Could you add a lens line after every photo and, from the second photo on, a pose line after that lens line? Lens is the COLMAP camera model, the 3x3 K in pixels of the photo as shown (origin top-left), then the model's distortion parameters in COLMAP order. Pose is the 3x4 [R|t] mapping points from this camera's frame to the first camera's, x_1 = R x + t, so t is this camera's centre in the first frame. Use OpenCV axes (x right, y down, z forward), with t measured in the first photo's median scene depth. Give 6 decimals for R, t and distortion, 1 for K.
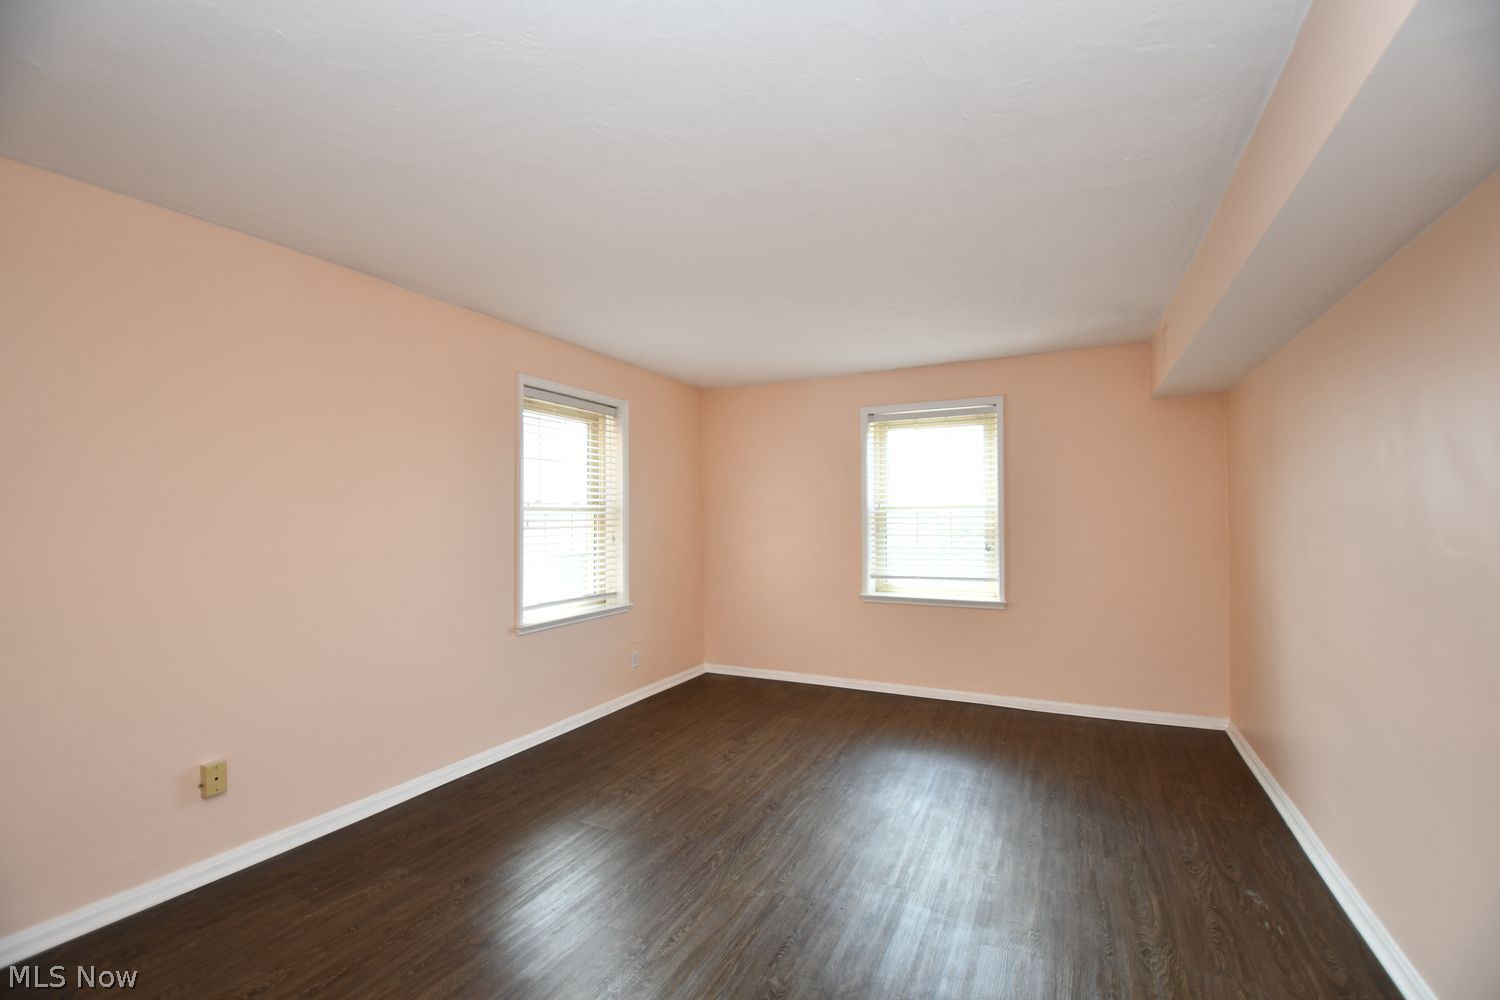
lens RADIAL K [[659.5, 0, 753.2], [0, 659.5, 503.6], [0, 0, 1]] dist [-0.015320, -0.007617]
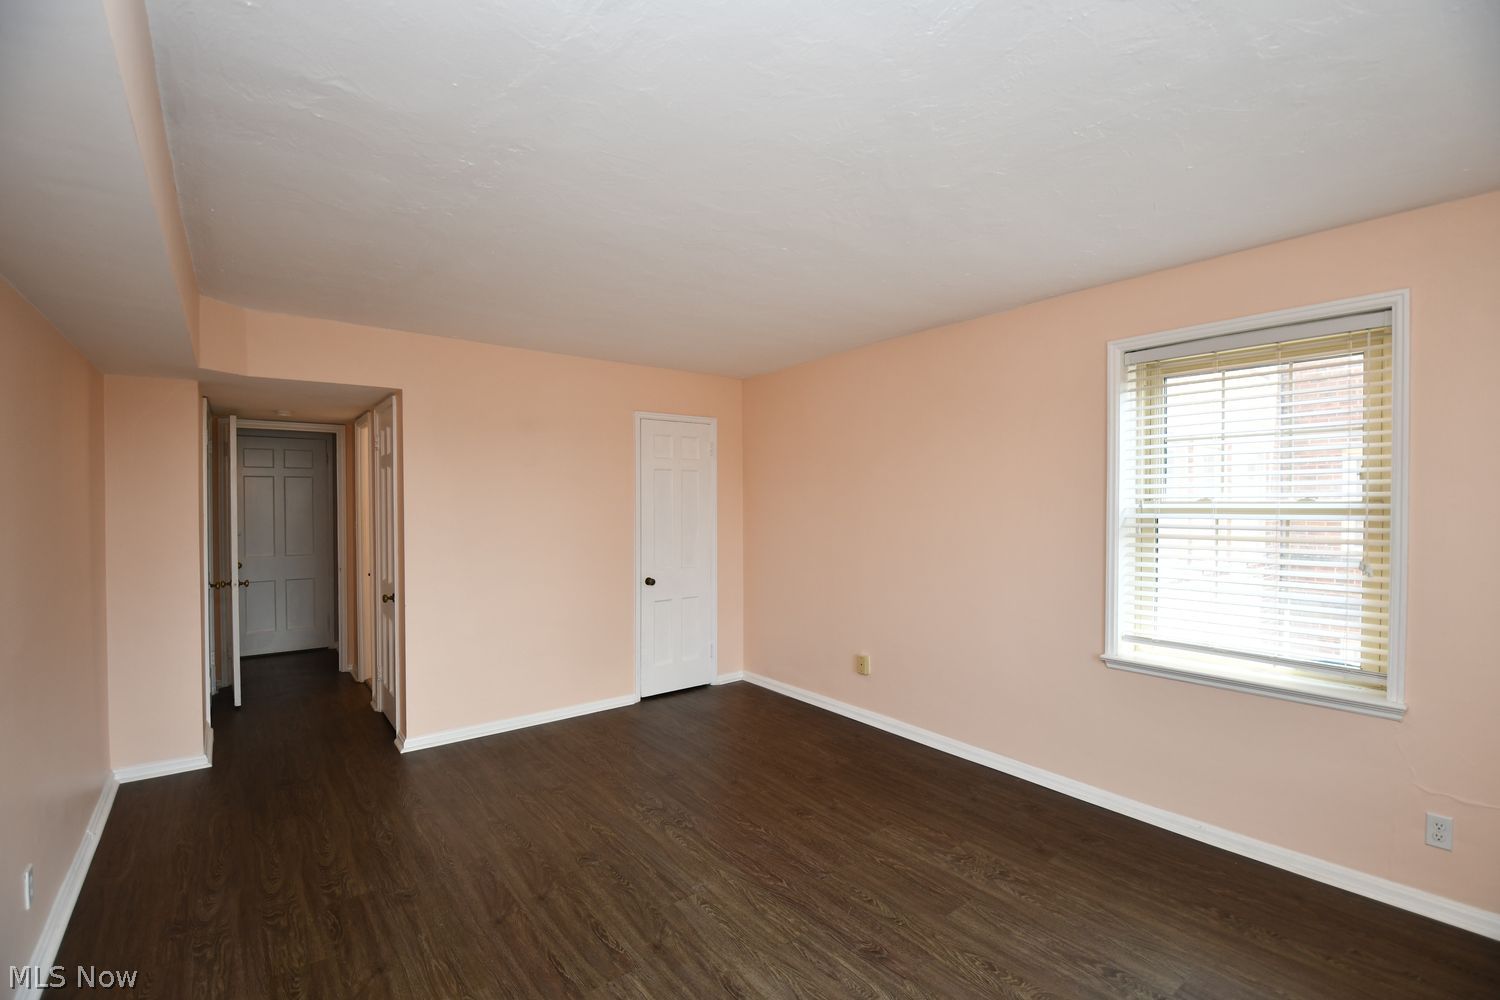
lens RADIAL K [[659.5, 0, 753.2], [0, 659.5, 500.8], [0, 0, 1]] dist [-0.015320, -0.007617]
pose [[-0.451402, 0.007118, -0.892292, 0.607369], [0.023605, 0.999713, -0.003966, -0.013122], [0.892008, -0.022853, -0.451441, 1.054137]]
